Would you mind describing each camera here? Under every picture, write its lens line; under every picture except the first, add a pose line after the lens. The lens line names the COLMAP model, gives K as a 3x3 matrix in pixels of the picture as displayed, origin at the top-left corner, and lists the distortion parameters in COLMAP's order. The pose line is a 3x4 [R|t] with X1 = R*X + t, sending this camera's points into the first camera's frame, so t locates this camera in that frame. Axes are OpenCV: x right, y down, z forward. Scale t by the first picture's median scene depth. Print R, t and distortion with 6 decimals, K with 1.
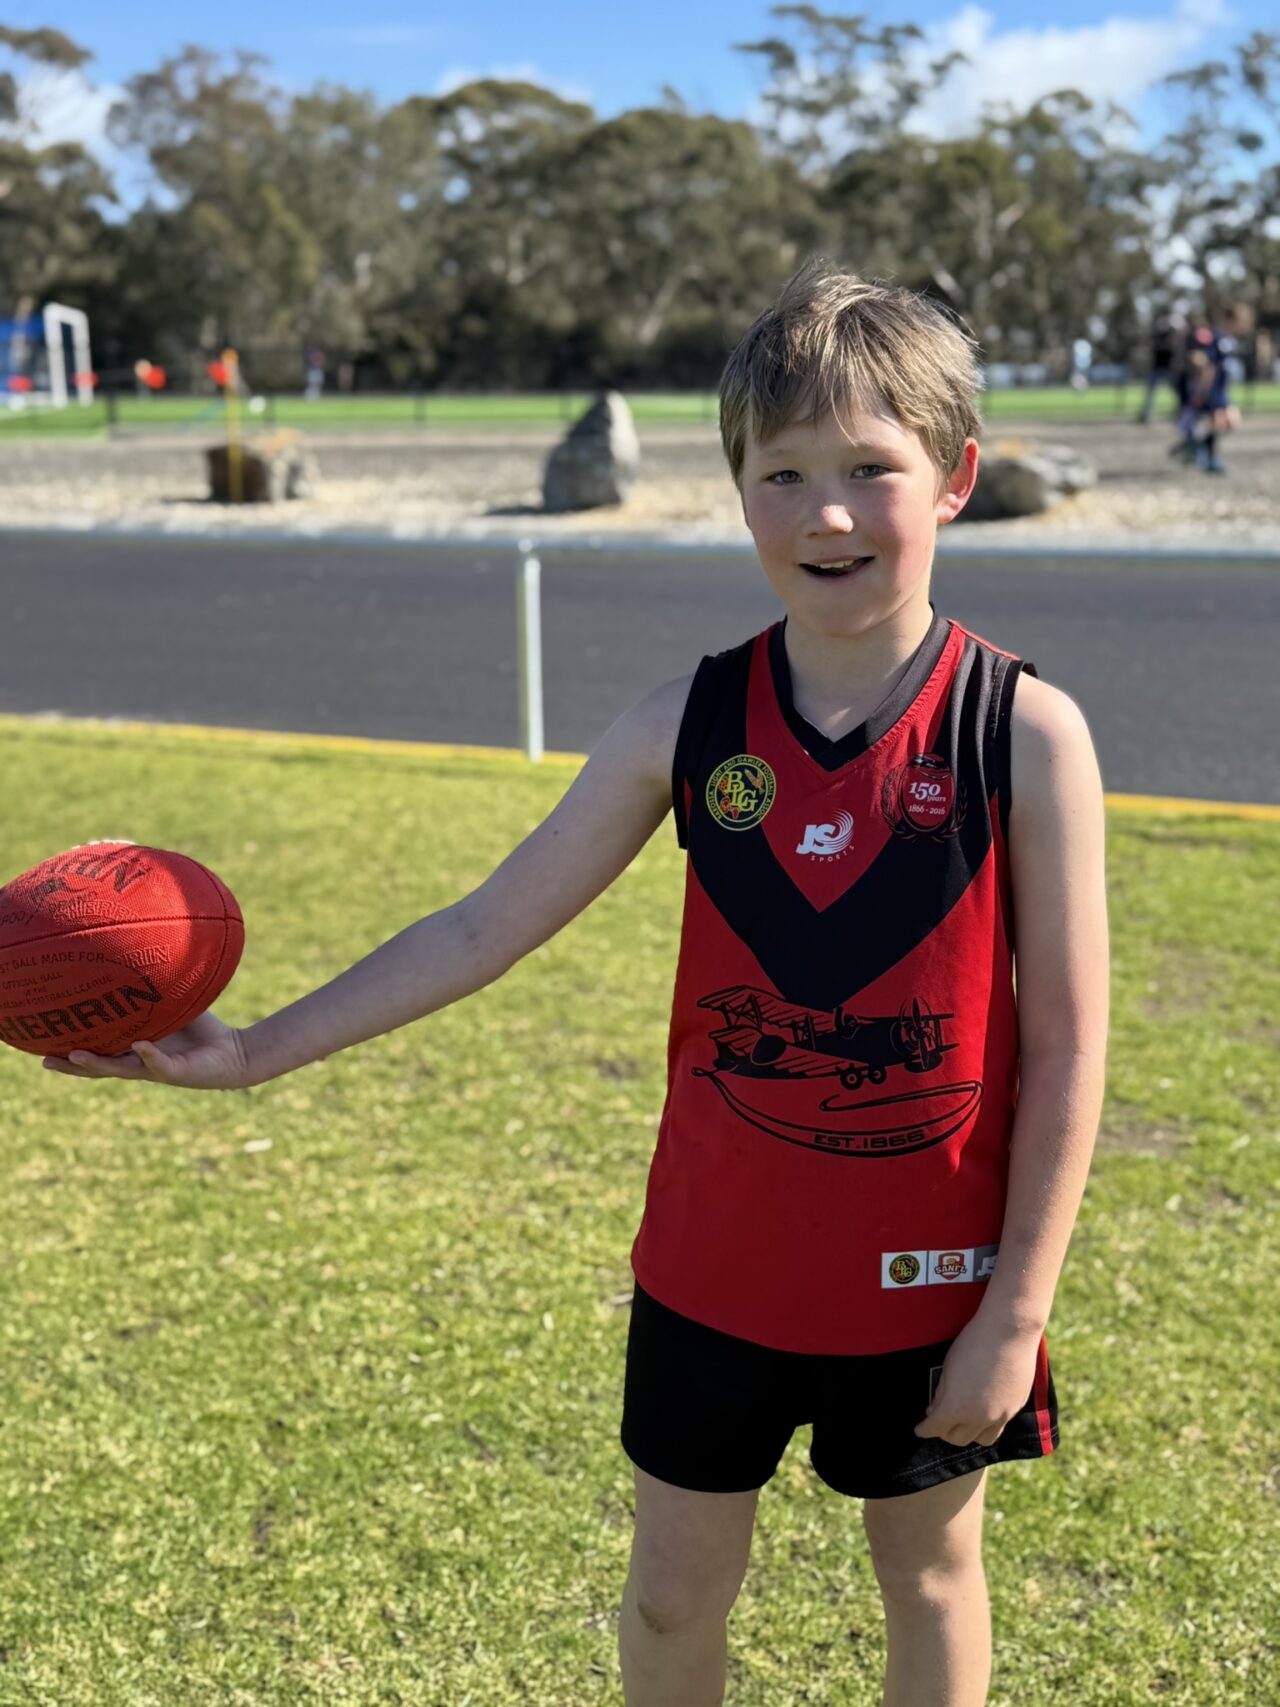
lens RADIAL K [[1997.3, 0, 654.2], [0, 1997.3, 860.4], [0, 0, 1]] dist [0.101469, 0.000000]
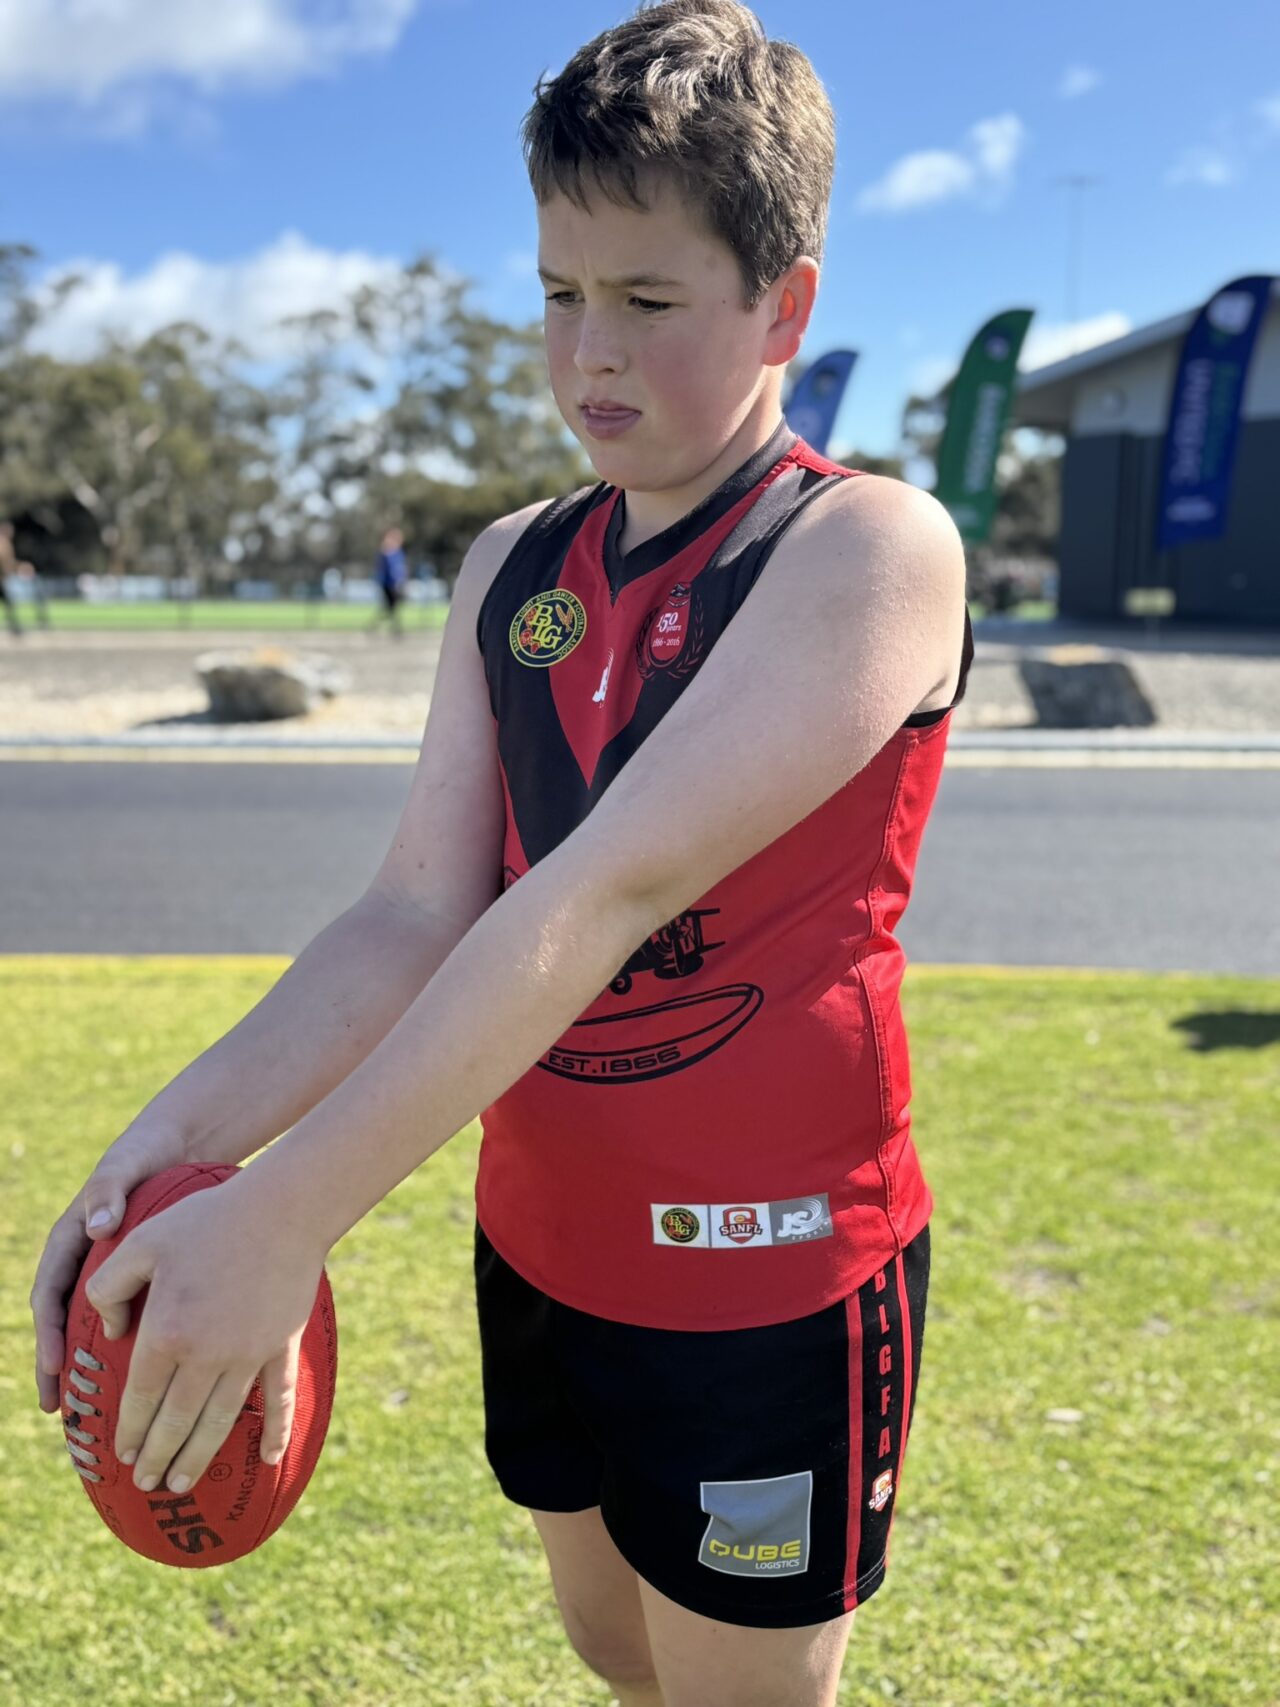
lens RADIAL K [[1997.3, 0, 636.1], [0, 1997.3, 888.7], [0, 0, 1]] dist [0.101469, 0.000000]
pose [[0.914756, -0.045730, 0.401411, -0.182973], [0.081524, 0.994028, -0.072539, 0.018617], [-0.395696, 0.099080, 0.913021, -0.047864]]
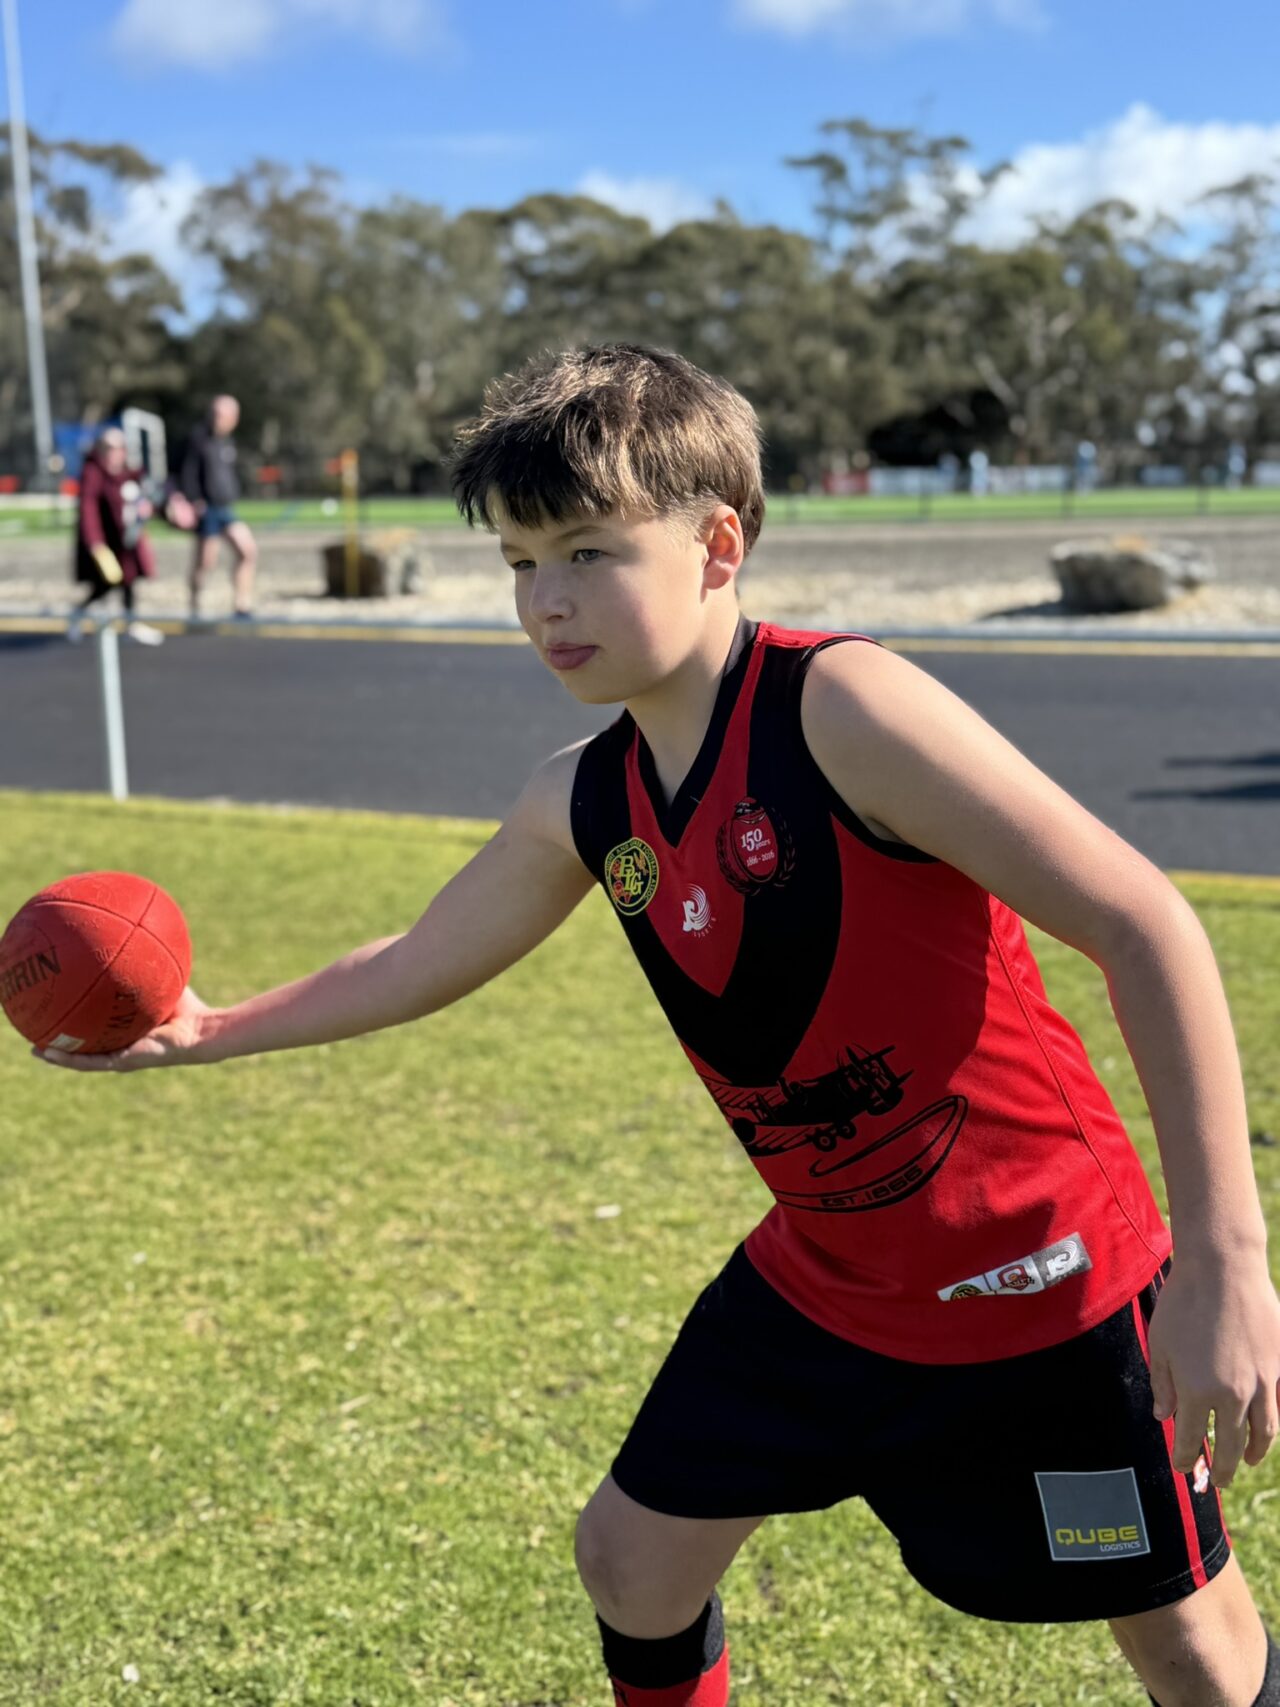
lens RADIAL K [[1997.3, 0, 631.3], [0, 1997.3, 866.6], [0, 0, 1]] dist [0.101469, 0.000000]
pose [[0.999609, 0.005425, -0.027439, -0.105863], [-0.006698, 0.998895, -0.046514, 0.011165], [0.027156, 0.046679, 0.998541, -0.002704]]
